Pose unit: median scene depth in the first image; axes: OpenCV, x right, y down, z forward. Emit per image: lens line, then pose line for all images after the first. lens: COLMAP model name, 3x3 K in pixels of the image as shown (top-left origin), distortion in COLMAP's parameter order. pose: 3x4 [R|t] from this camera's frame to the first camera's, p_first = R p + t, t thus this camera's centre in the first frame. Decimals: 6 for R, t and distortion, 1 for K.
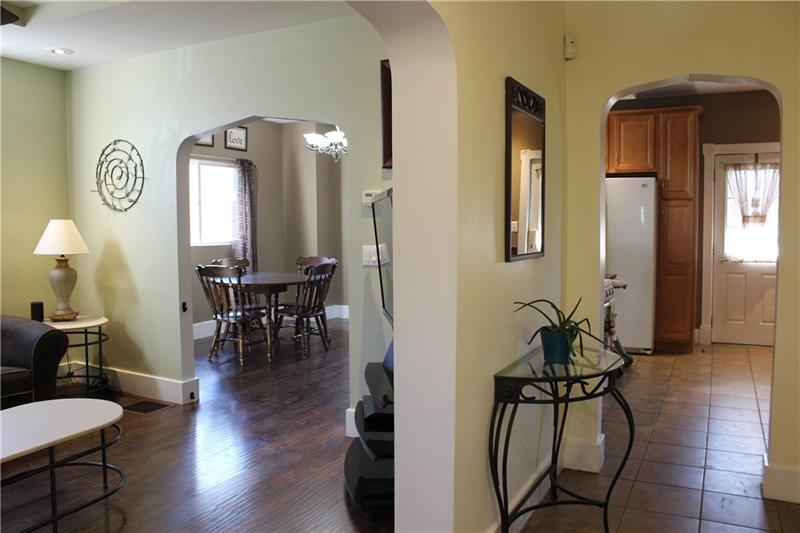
lens RADIAL K [[660.2, 0, 408.4], [0, 660.2, 269.9], [0, 0, 1]] dist [-0.141128, 0.075953]
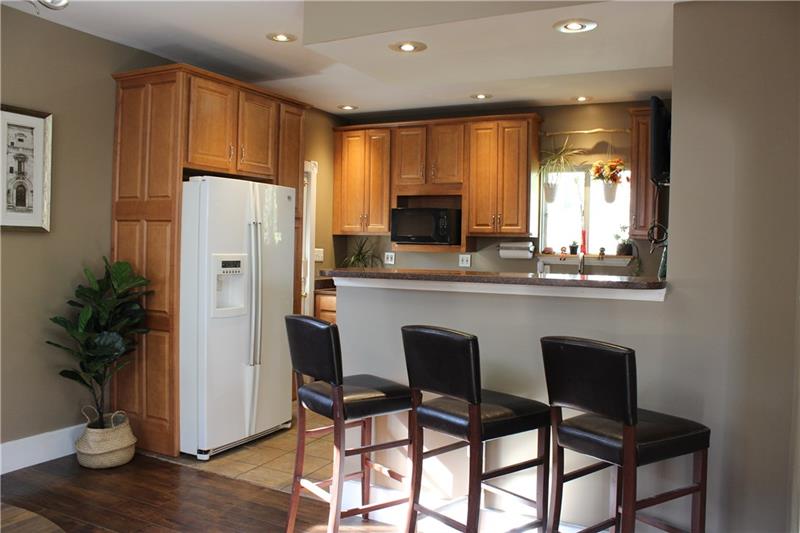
lens RADIAL K [[660.2, 0, 404.2], [0, 660.2, 268.7], [0, 0, 1]] dist [-0.141128, 0.075953]
pose [[-0.014157, -0.030729, 0.999427, -0.359061], [0.055853, 0.997943, 0.031474, -0.066049], [-0.998339, 0.056266, -0.012411, 0.860443]]
